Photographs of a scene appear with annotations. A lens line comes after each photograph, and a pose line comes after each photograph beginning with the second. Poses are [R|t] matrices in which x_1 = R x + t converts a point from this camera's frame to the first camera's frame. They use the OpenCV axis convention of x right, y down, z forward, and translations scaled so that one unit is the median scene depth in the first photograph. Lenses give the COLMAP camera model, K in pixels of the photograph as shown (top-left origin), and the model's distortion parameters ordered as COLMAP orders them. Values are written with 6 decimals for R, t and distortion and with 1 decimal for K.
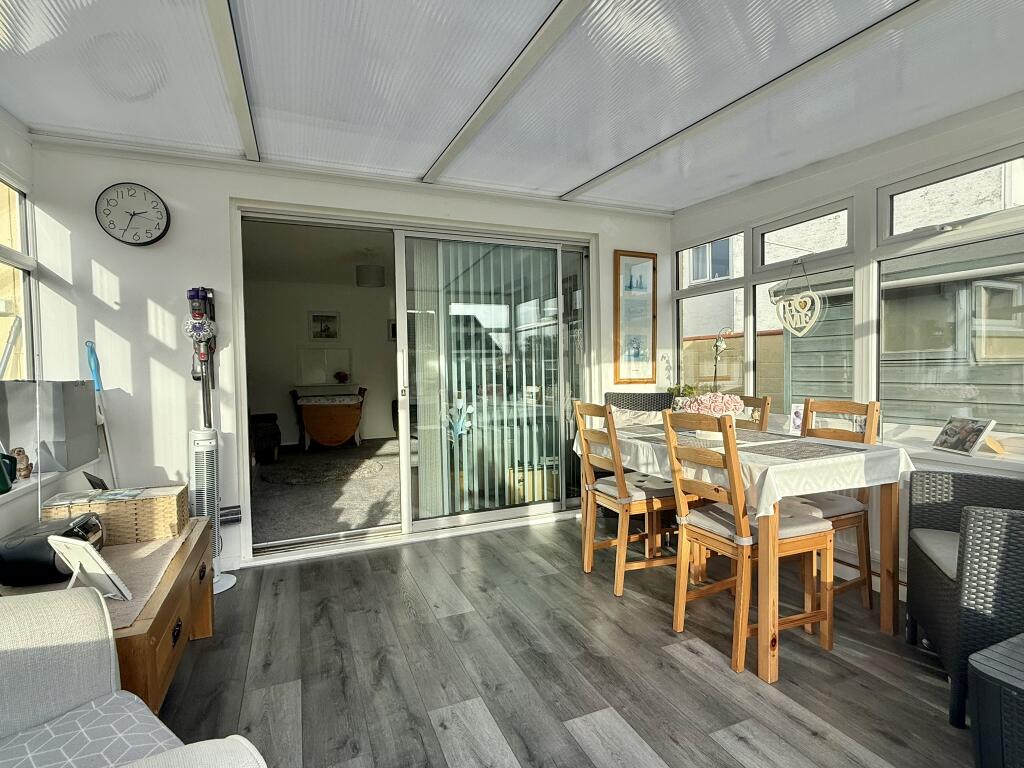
lens RADIAL K [[513.7, 0, 512.4], [0, 513.7, 382.0], [0, 0, 1]] dist [0.002725, 0.000839]
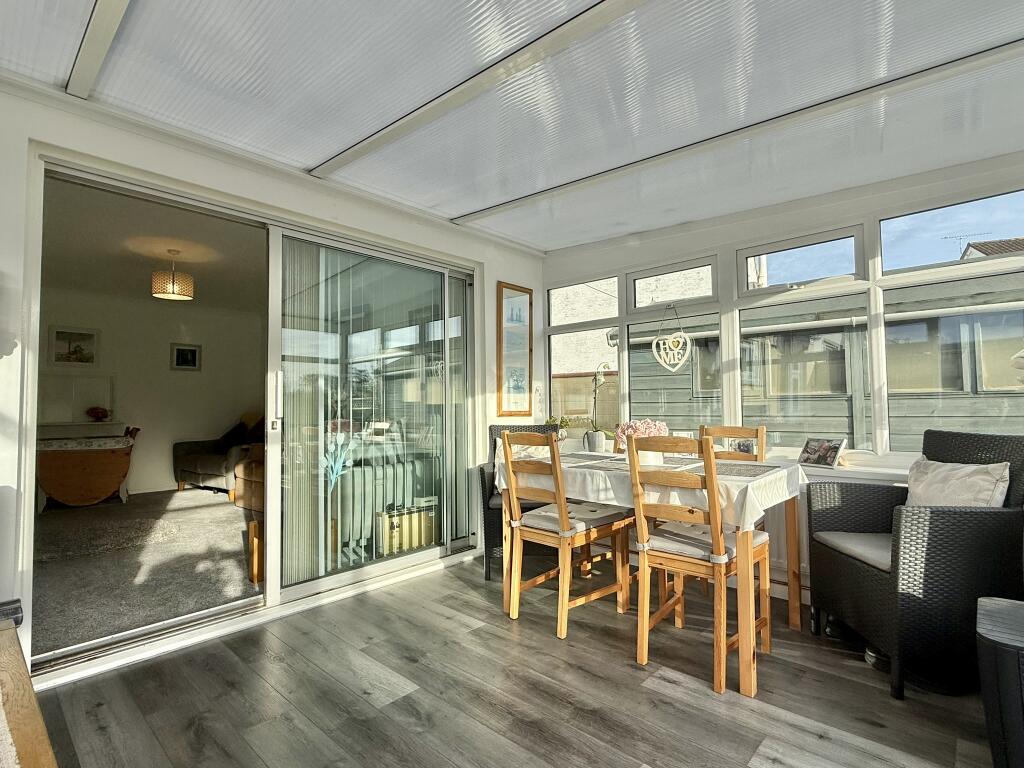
lens RADIAL K [[511.2, 0, 512.0], [0, 511.2, 384.0], [0, 0, 1]] dist [0.002047, -0.000317]
pose [[0.912033, 0.026481, 0.409262, -0.220364], [0.005570, 0.997021, -0.076925, 0.022136], [-0.410080, 0.072438, 0.909169, 0.131369]]
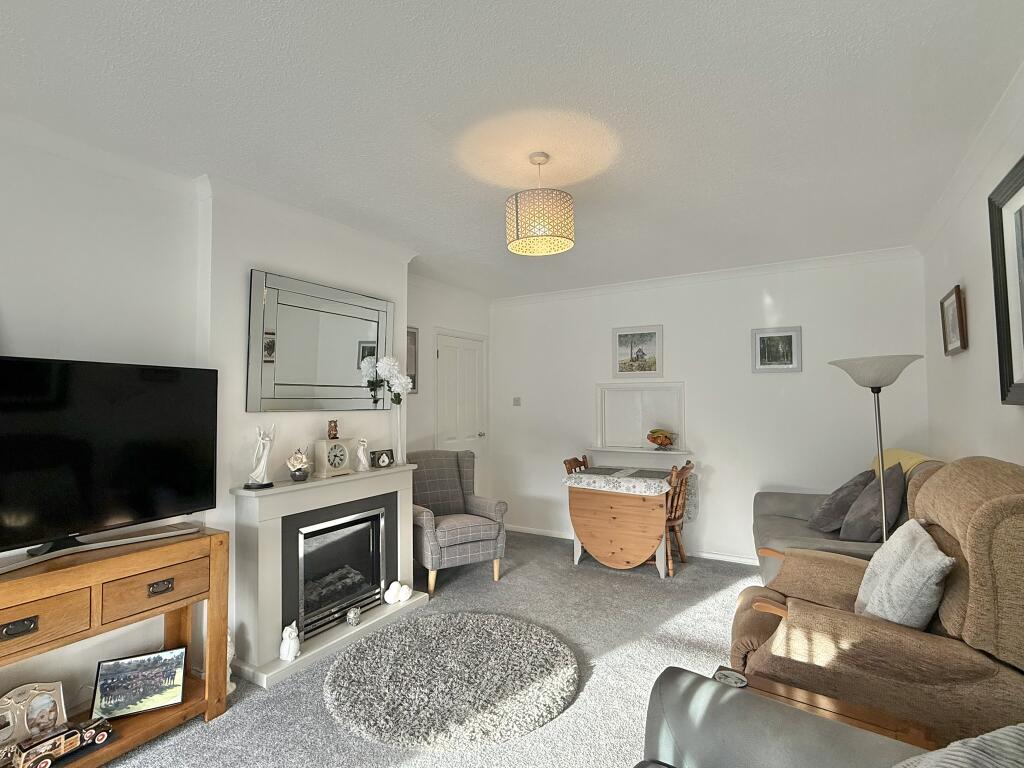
lens RADIAL K [[511.2, 0, 512.0], [0, 511.2, 384.0], [0, 0, 1]] dist [0.002047, -0.000317]
pose [[0.594108, -0.014664, -0.804252, 0.065656], [-0.025453, 0.998990, -0.037017, -0.118014], [0.803982, 0.042462, 0.593135, 1.396491]]
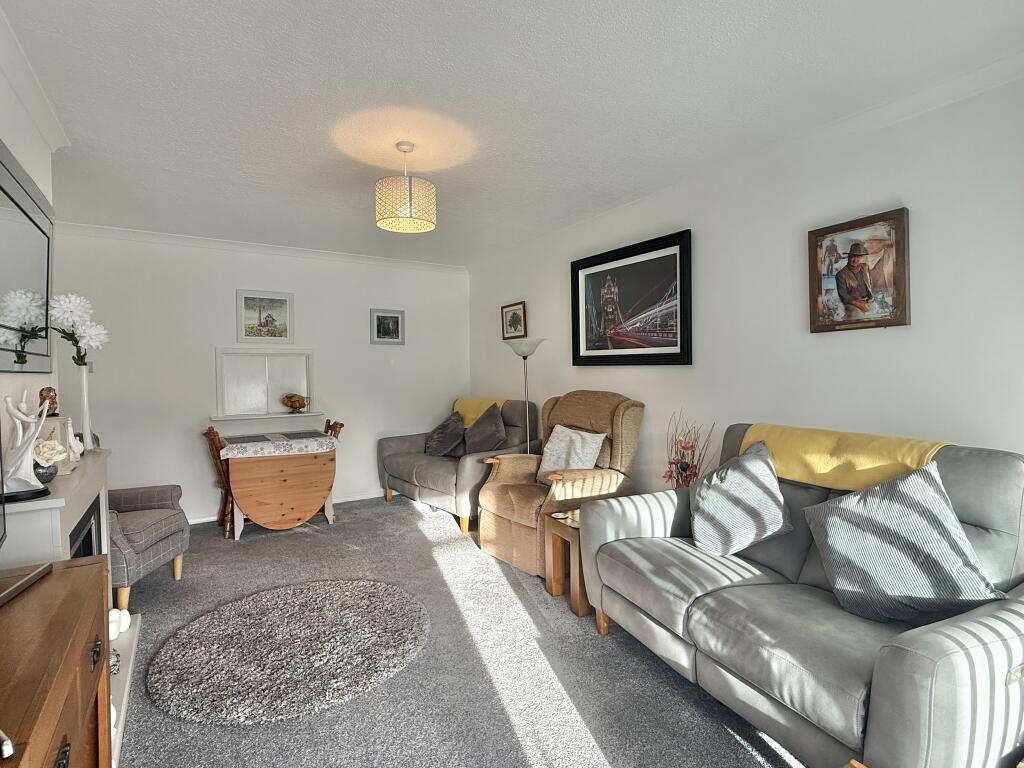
lens RADIAL K [[513.7, 0, 512.4], [0, 513.7, 382.0], [0, 0, 1]] dist [0.002725, 0.000839]
pose [[0.985790, 0.004312, 0.167926, -0.485648], [-0.002777, 0.999952, -0.009373, -0.075256], [-0.167959, 0.008774, 0.985755, 0.975455]]
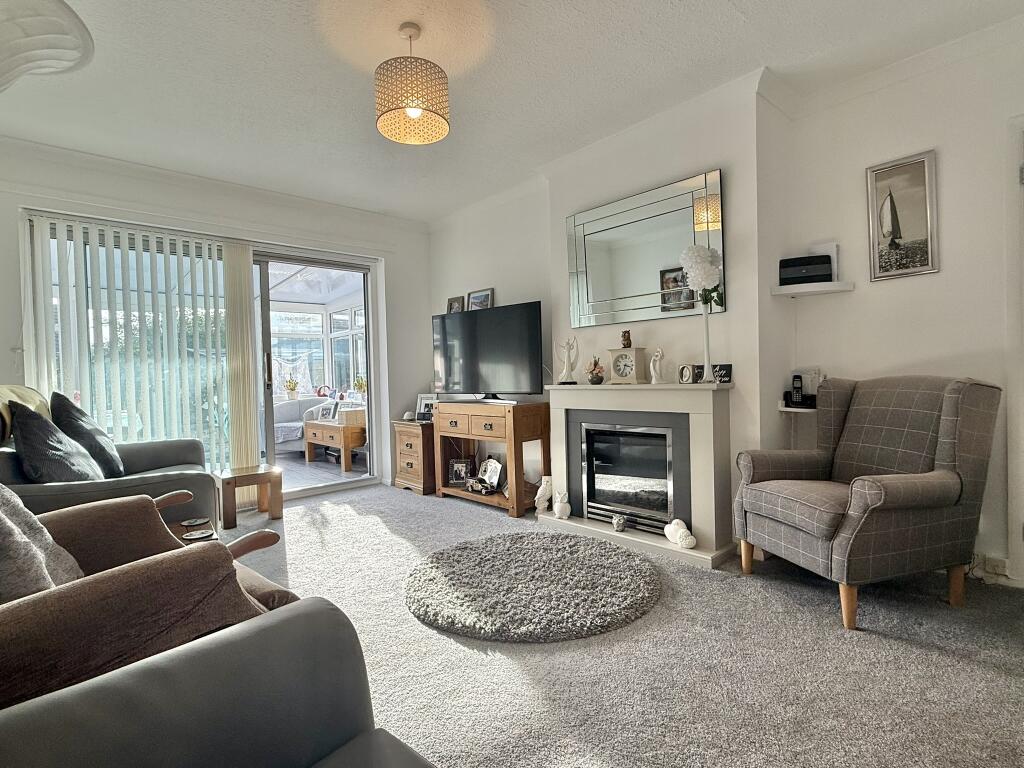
lens RADIAL K [[511.2, 0, 512.0], [0, 511.2, 384.0], [0, 0, 1]] dist [0.002047, -0.000317]
pose [[-0.937274, 0.051538, -0.344762, -0.387900], [0.034779, 0.997901, 0.054625, -0.030931], [0.346854, 0.039209, -0.937099, 2.610836]]
